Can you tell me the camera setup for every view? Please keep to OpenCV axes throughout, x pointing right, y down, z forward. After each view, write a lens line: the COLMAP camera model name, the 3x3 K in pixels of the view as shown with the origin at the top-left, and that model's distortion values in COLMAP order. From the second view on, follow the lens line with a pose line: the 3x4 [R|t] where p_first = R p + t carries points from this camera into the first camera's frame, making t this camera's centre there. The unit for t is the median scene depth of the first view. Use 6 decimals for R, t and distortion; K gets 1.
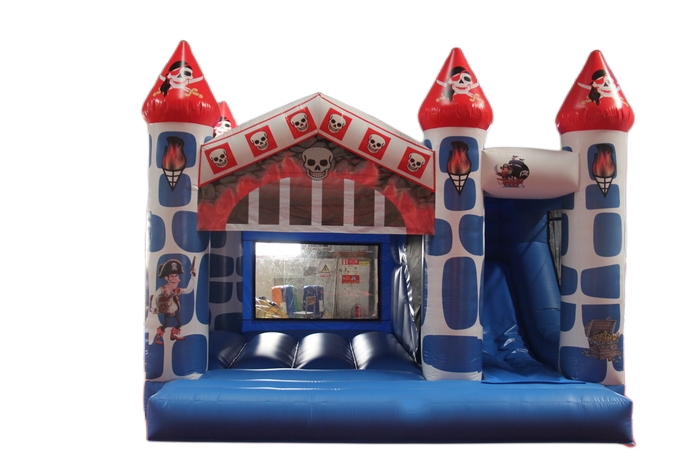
lens RADIAL K [[794.6, 0, 350.0], [0, 794.6, 233.5], [0, 0, 1]] dist [0.091358, 0.001885]
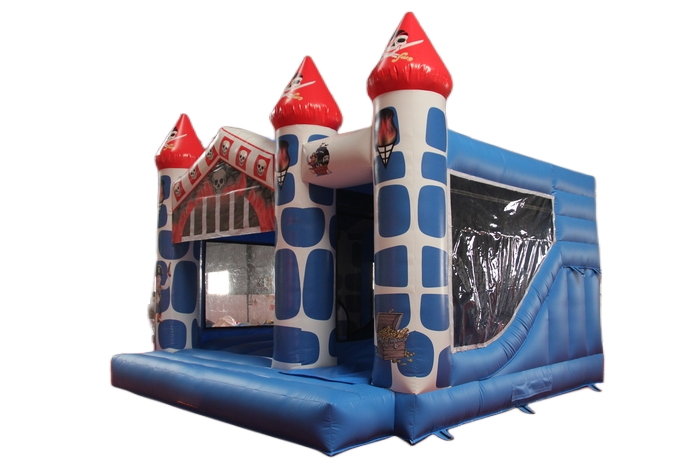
lens RADIAL K [[556.1, 0, 350.0], [0, 556.1, 233.5], [0, 0, 1]] dist [-0.003332, -0.000230]
pose [[0.670172, -0.090991, -0.736607, 0.724031], [0.029780, 0.994954, -0.095809, 0.079773], [0.741608, 0.042272, 0.669500, 0.576895]]
